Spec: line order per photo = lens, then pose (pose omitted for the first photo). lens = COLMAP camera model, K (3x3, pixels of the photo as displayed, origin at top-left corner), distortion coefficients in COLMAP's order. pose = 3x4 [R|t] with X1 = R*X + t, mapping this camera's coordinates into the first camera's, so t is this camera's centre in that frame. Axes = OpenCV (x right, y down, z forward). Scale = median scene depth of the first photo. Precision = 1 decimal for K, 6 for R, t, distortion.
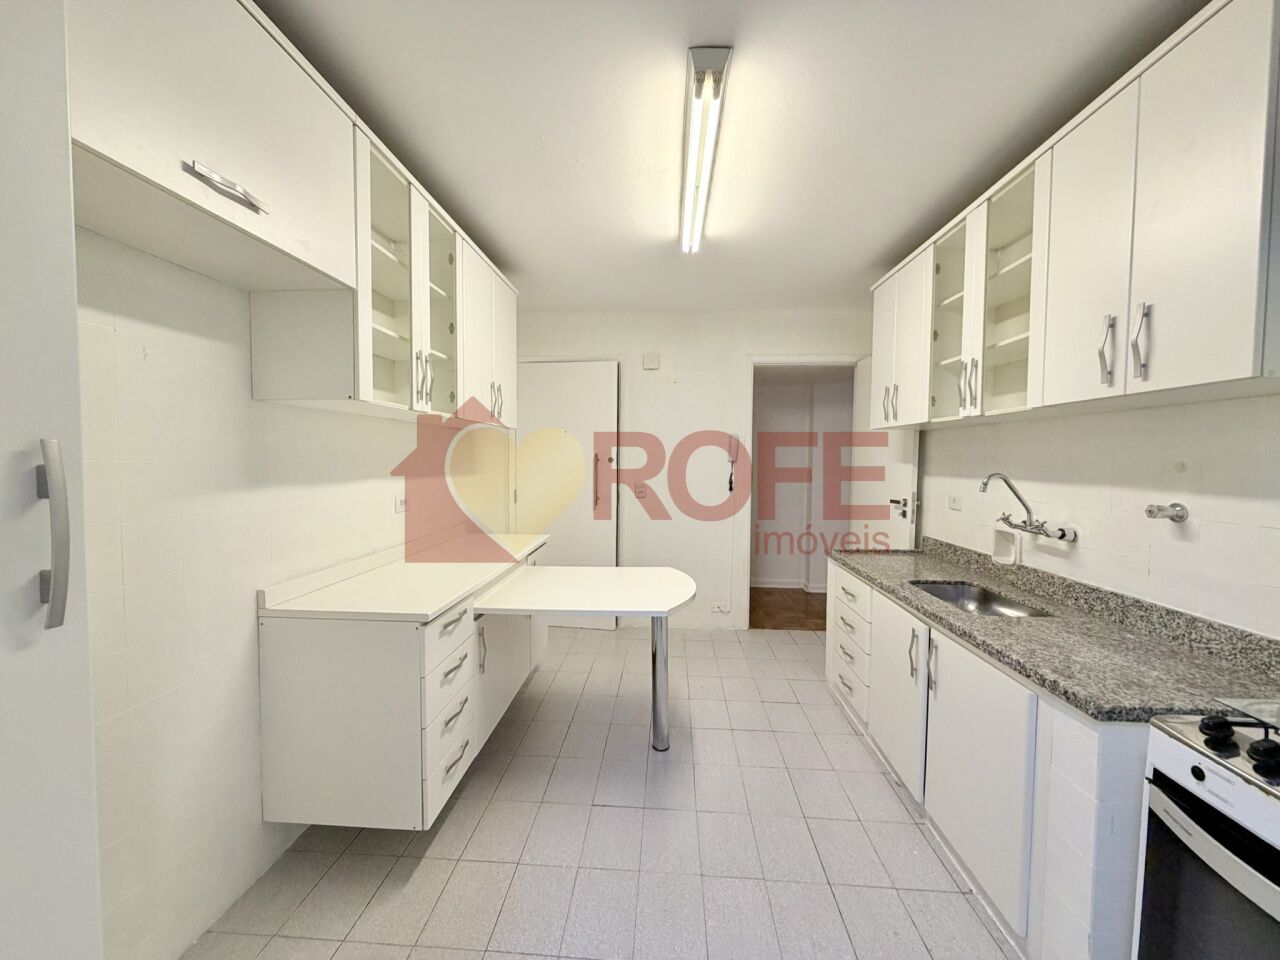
lens RADIAL K [[508.6, 0, 635.0], [0, 508.6, 476.6], [0, 0, 1]] dist [-0.001604, 0.000416]
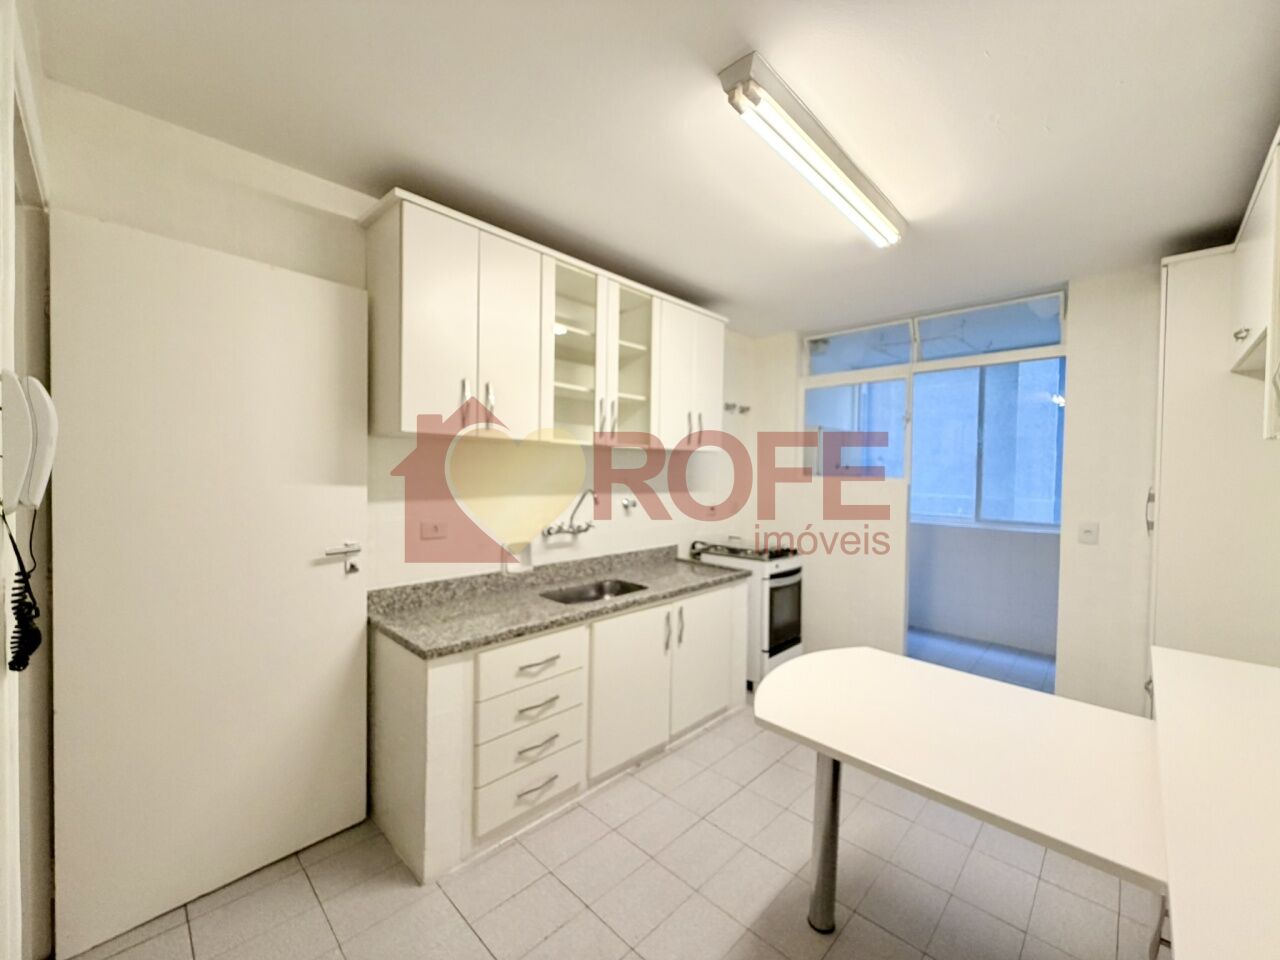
lens RADIAL K [[508.6, 0, 639.0], [0, 508.6, 481.1], [0, 0, 1]] dist [-0.001604, 0.000416]
pose [[-0.754437, -0.044182, 0.654884, -0.212698], [-0.002139, 0.997892, 0.064859, -0.111803], [-0.656369, 0.047531, -0.752941, 1.855114]]
